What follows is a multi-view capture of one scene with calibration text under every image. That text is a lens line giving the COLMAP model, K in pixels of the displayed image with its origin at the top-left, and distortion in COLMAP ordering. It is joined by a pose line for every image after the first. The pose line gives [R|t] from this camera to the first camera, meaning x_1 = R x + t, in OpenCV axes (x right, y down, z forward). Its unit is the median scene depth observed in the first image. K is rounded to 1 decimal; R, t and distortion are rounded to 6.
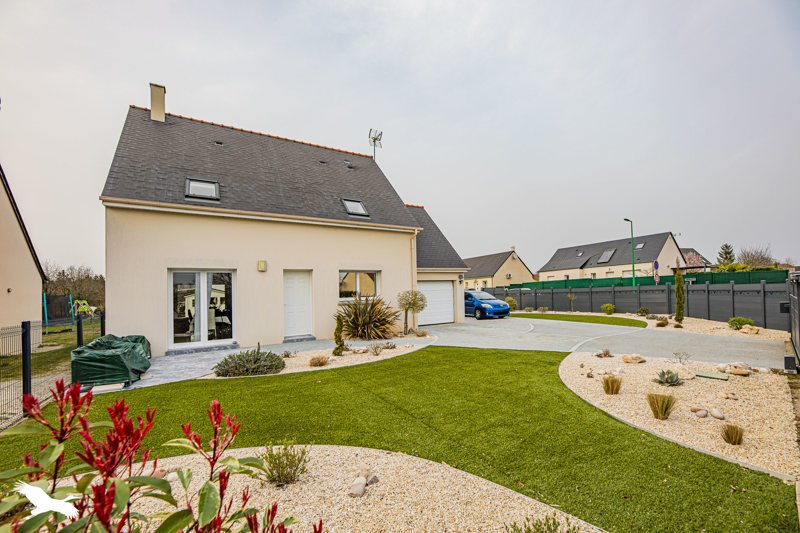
lens RADIAL K [[329.0, 0, 405.6], [0, 329.0, 277.5], [0, 0, 1]] dist [-0.010593, -0.000053]
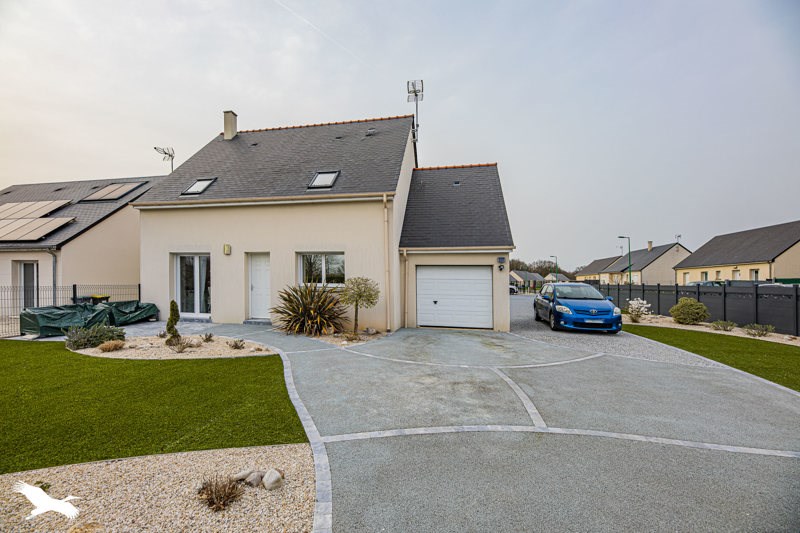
lens RADIAL K [[314.1, 0, 400.0], [0, 314.1, 268.8], [0, 0, 1]] dist [-0.010334, -0.000047]
pose [[0.729103, 0.014762, -0.684245, 0.566451], [-0.003148, 0.999829, 0.018217, 0.006374], [0.684397, -0.011128, 0.729025, 0.537466]]
